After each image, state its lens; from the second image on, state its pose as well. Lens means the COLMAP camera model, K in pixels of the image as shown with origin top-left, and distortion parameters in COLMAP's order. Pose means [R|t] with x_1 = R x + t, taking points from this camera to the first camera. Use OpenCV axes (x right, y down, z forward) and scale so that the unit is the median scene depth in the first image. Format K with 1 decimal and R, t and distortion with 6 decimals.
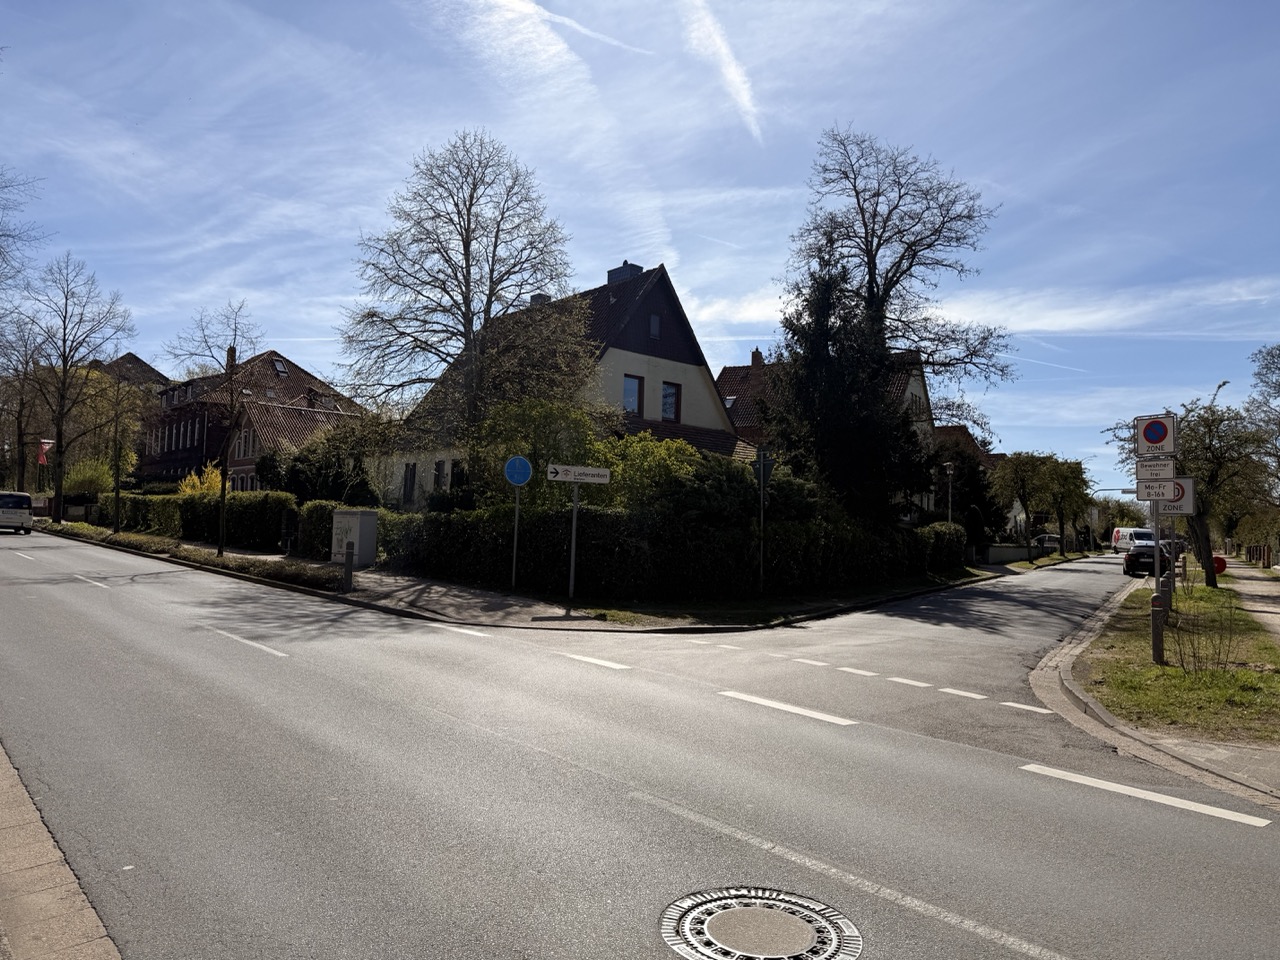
lens RADIAL K [[985.2, 0, 694.3], [0, 985.2, 476.4], [0, 0, 1]] dist [0.013225, 0.002163]
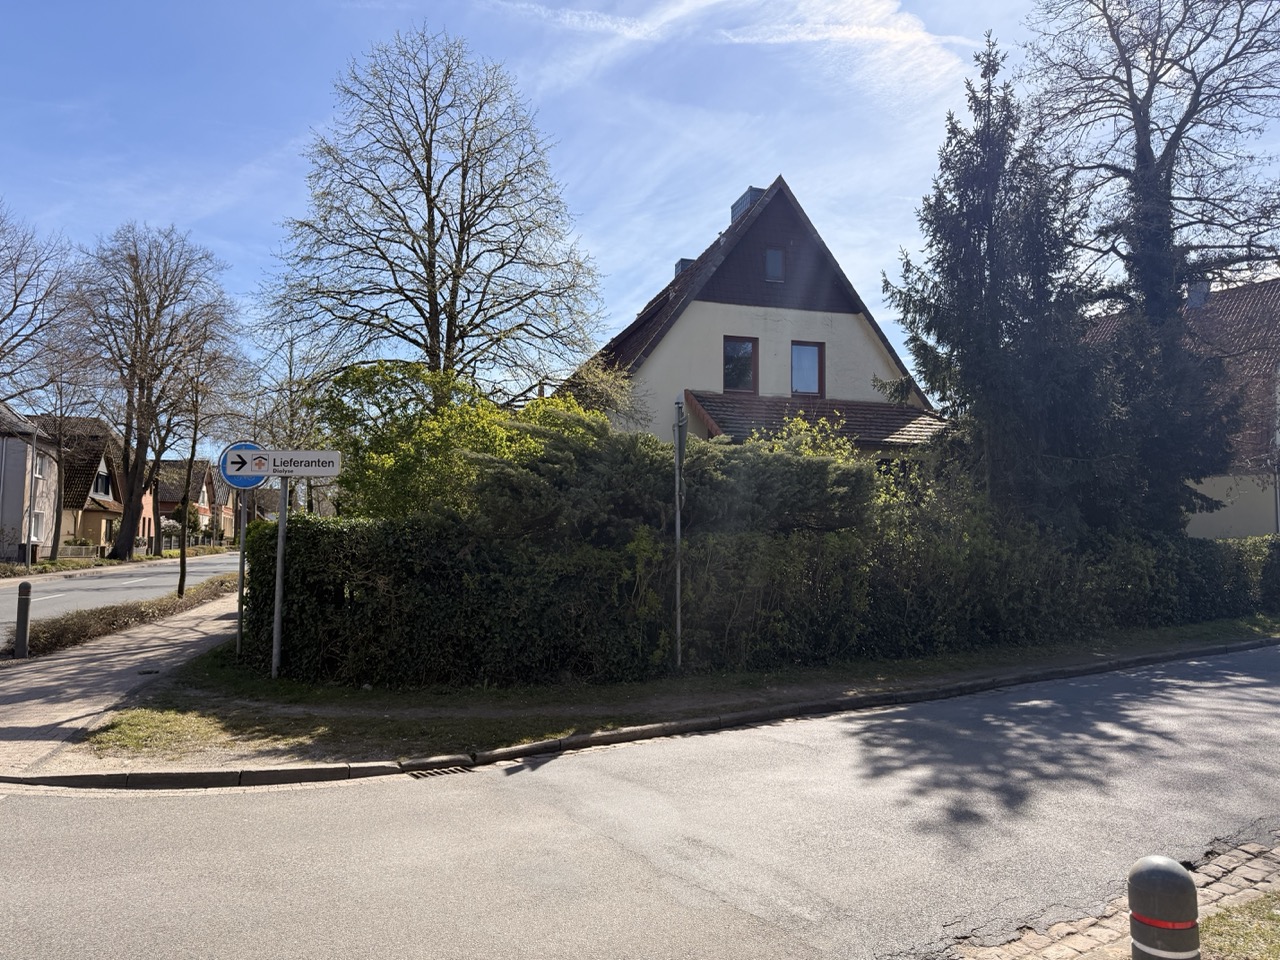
lens RADIAL K [[930.0, 0, 641.0], [0, 930.0, 509.2], [0, 0, 1]] dist [0.008686, 0.004912]
pose [[0.884417, -0.051023, -0.463900, 0.048227], [0.057022, 0.998372, -0.001097, 0.005628], [0.463201, -0.025482, 0.885887, 0.091778]]
